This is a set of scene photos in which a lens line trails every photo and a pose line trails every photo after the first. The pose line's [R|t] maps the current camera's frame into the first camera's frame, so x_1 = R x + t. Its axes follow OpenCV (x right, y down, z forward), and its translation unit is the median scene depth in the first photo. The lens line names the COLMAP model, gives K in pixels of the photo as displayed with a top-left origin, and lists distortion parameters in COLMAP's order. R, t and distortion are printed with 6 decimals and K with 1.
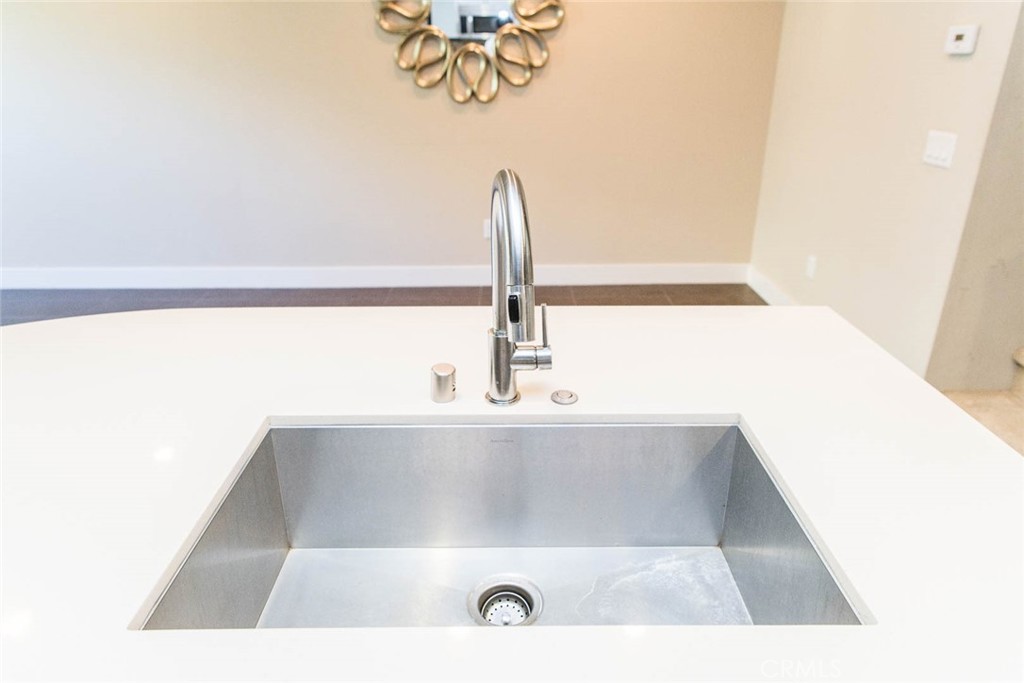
lens RADIAL K [[684.3, 0, 512.0], [0, 684.3, 341.5], [0, 0, 1]] dist [0.001142, 0.000682]
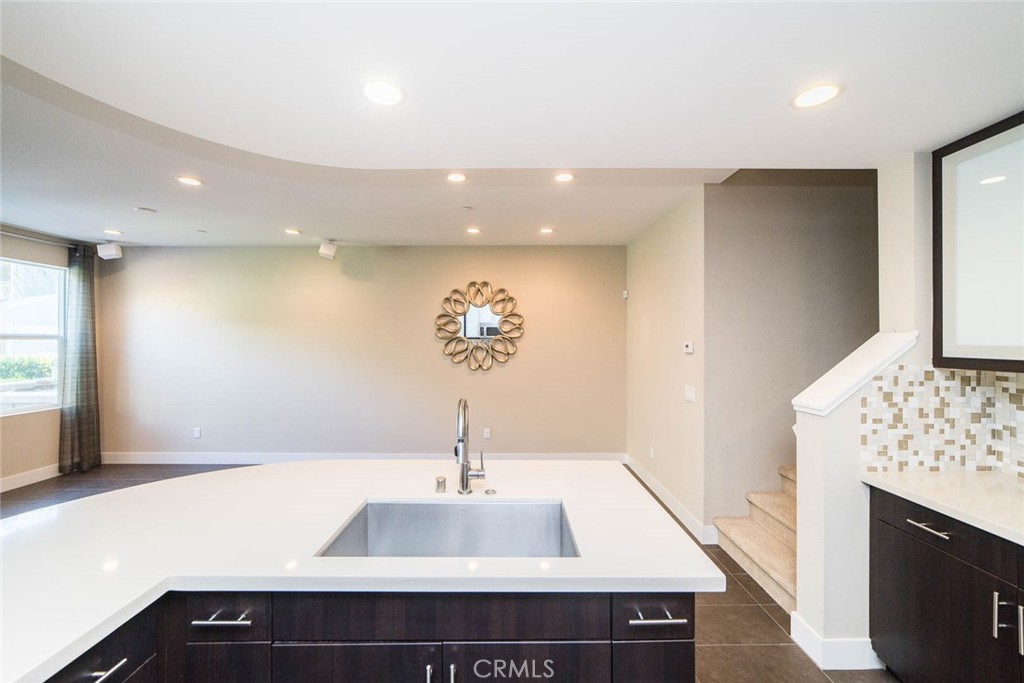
lens RADIAL K [[400.3, 0, 509.6], [0, 400.3, 337.2], [0, 0, 1]] dist [-0.019267, 0.006440]
pose [[0.999959, 0.007175, -0.005593, 0.039615], [-0.008811, 0.916794, -0.399263, 0.037620], [0.002263, 0.399296, 0.916819, -0.134704]]
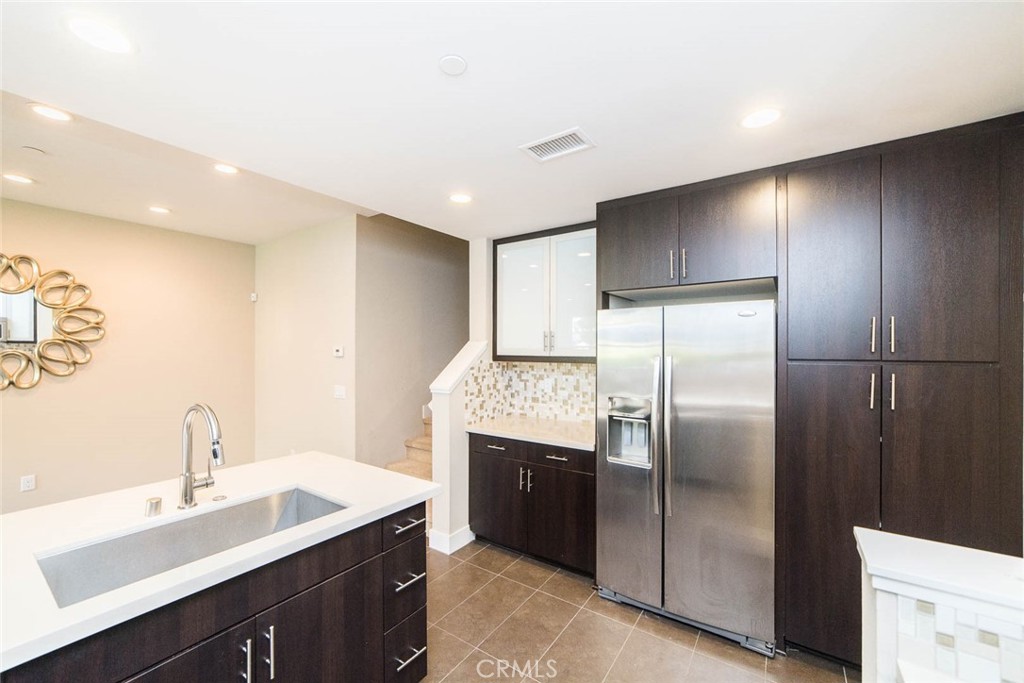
lens RADIAL K [[408.5, 0, 508.2], [0, 408.5, 339.6], [0, 0, 1]] dist [-0.023541, 0.006664]
pose [[0.587259, 0.024923, 0.809016, -0.125806], [0.310315, 0.916216, -0.253481, 0.063988], [-0.747550, 0.399909, 0.530322, -0.185537]]
